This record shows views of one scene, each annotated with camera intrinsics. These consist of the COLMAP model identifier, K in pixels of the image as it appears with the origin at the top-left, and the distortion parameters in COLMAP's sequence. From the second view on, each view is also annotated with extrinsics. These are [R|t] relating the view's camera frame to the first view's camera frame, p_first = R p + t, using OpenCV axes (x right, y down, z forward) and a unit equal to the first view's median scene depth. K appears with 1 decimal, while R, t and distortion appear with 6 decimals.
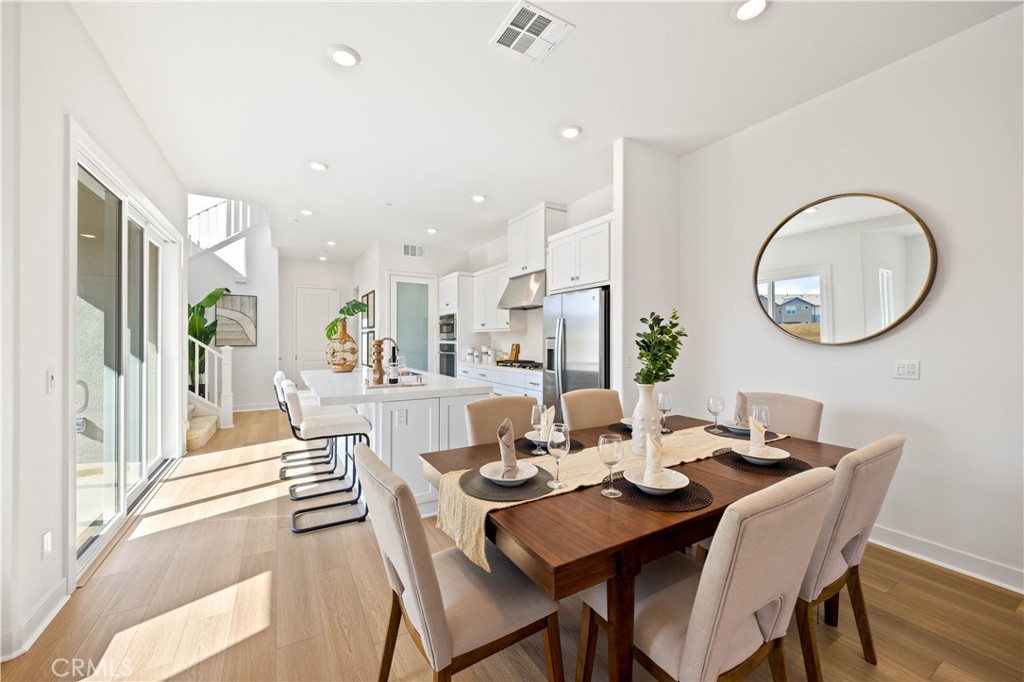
lens RADIAL K [[396.1, 0, 512.4], [0, 396.1, 336.8], [0, 0, 1]] dist [-0.000843, 0.000057]
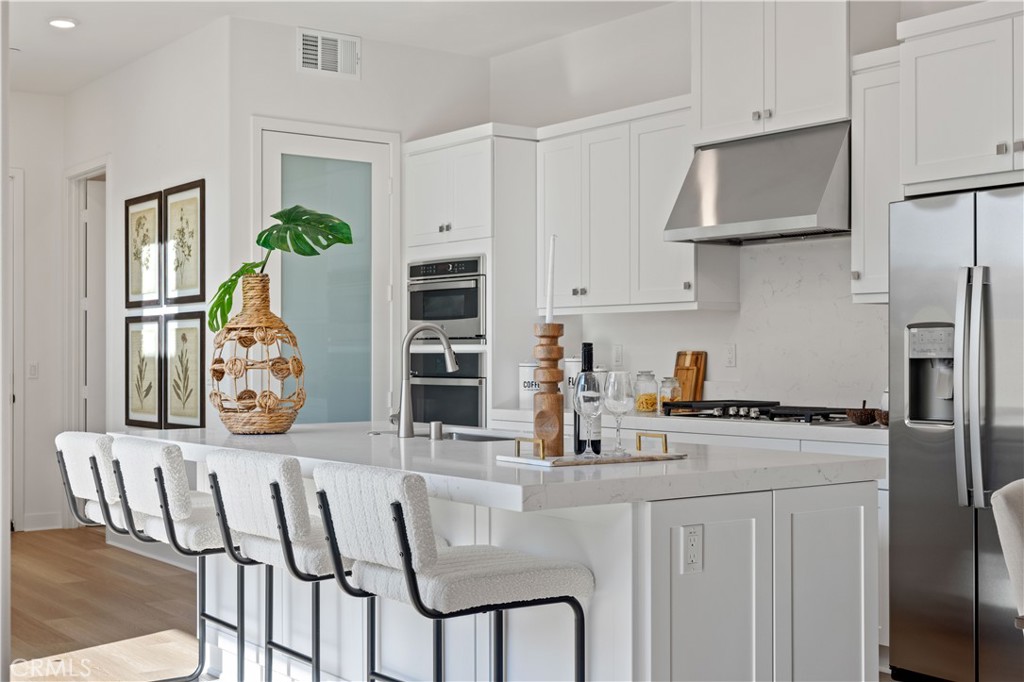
lens RADIAL K [[1312.1, 0, 507.1], [0, 1312.1, 344.2], [0, 0, 1]] dist [0.031995, 0.000000]
pose [[0.995122, -0.000058, 0.098652, -0.246652], [0.000261, 0.999998, -0.002041, 0.014424], [-0.098651, 0.002057, 0.995120, -0.047031]]
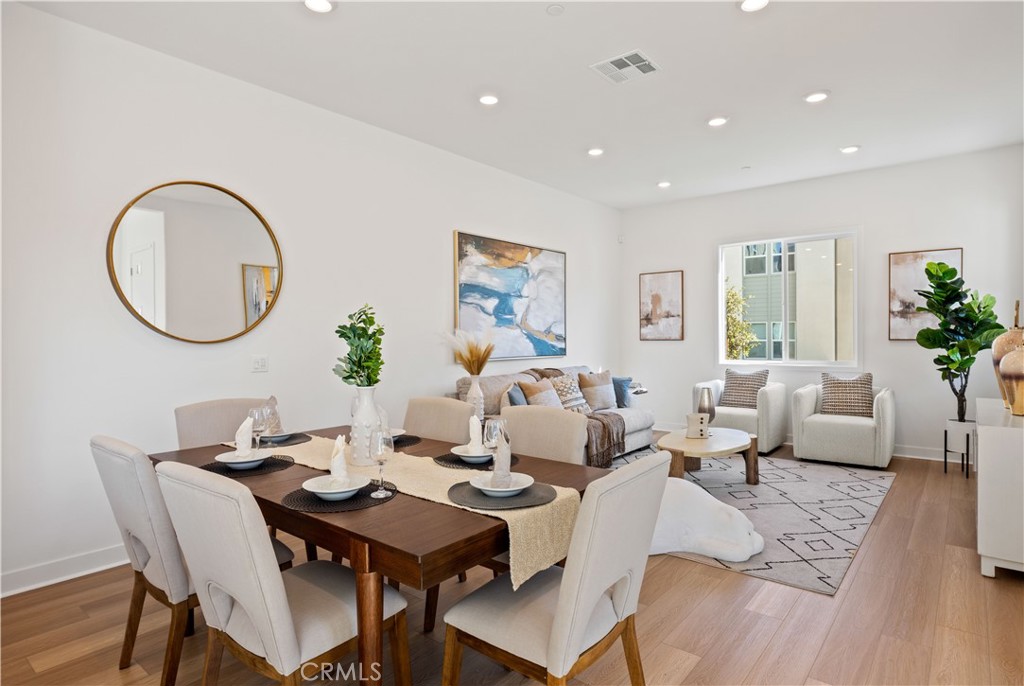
lens RADIAL K [[560.3, 0, 510.0], [0, 560.3, 341.5], [0, 0, 1]] dist [0.000530, -0.001159]
pose [[-0.347674, -0.011020, 0.937551, -0.290230], [-0.000205, 0.999932, 0.011677, 0.000615], [-0.937615, 0.003868, -0.347653, 0.343317]]
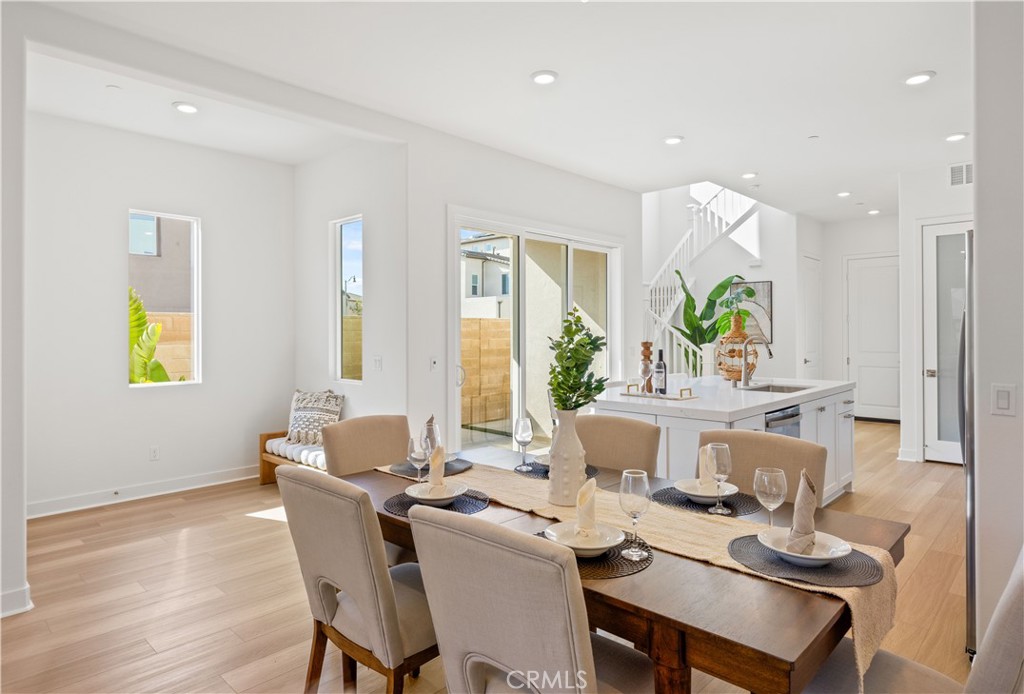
lens RADIAL K [[607.7, 0, 501.7], [0, 607.7, 340.8], [0, 0, 1]] dist [0.004095, 0.000715]
pose [[0.278801, 0.010880, -0.960287, 0.437149], [0.012759, 0.999806, 0.015032, -0.009323], [0.960264, -0.016444, 0.278608, 0.162127]]
